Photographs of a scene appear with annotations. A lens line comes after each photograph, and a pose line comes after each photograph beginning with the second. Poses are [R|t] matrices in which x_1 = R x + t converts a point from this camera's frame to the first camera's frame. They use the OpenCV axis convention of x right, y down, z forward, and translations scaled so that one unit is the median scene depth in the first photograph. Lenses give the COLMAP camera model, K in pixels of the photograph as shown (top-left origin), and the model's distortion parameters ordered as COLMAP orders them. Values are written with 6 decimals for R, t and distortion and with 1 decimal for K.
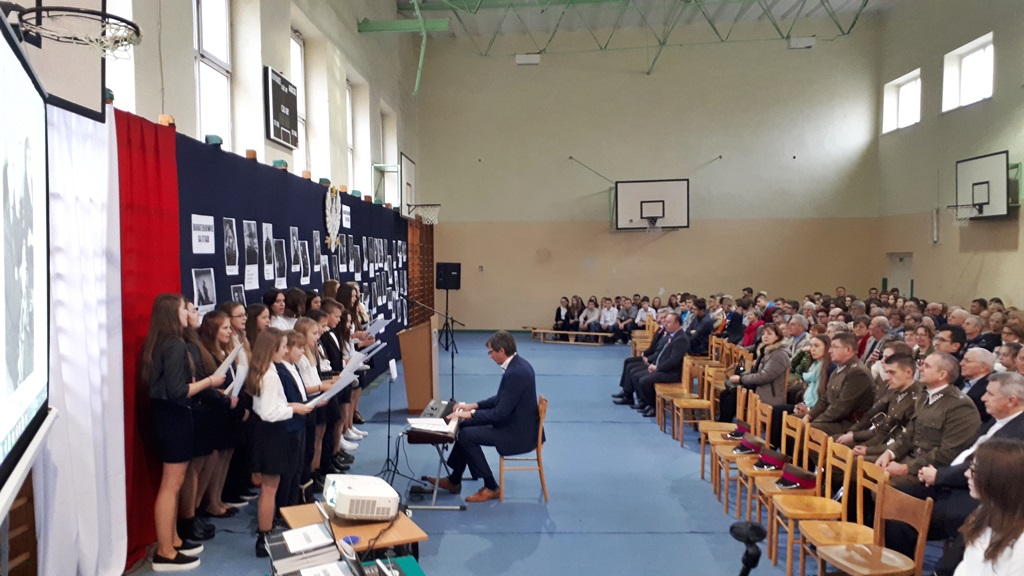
lens RADIAL K [[793.6, 0, 510.6], [0, 793.6, 331.0], [0, 0, 1]] dist [0.123350, -0.185857]
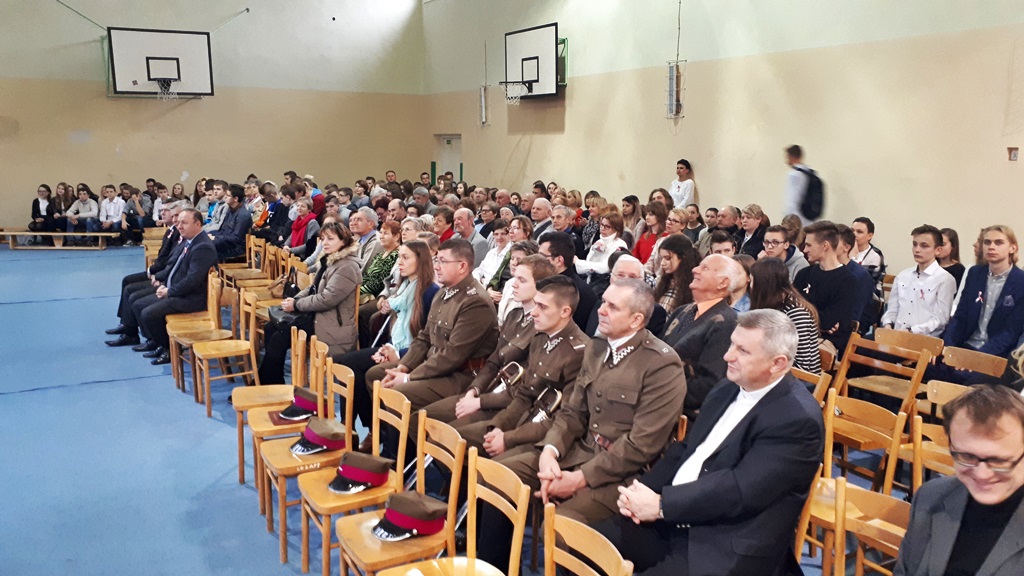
lens RADIAL K [[862.8, 0, 512.0], [0, 862.8, 288.0], [0, 0, 1]] dist [0.010097, -0.003139]
pose [[0.858333, -0.070479, 0.508229, 0.056113], [0.030396, 0.995766, 0.086754, -0.008859], [-0.512192, -0.059015, 0.856841, 0.207462]]
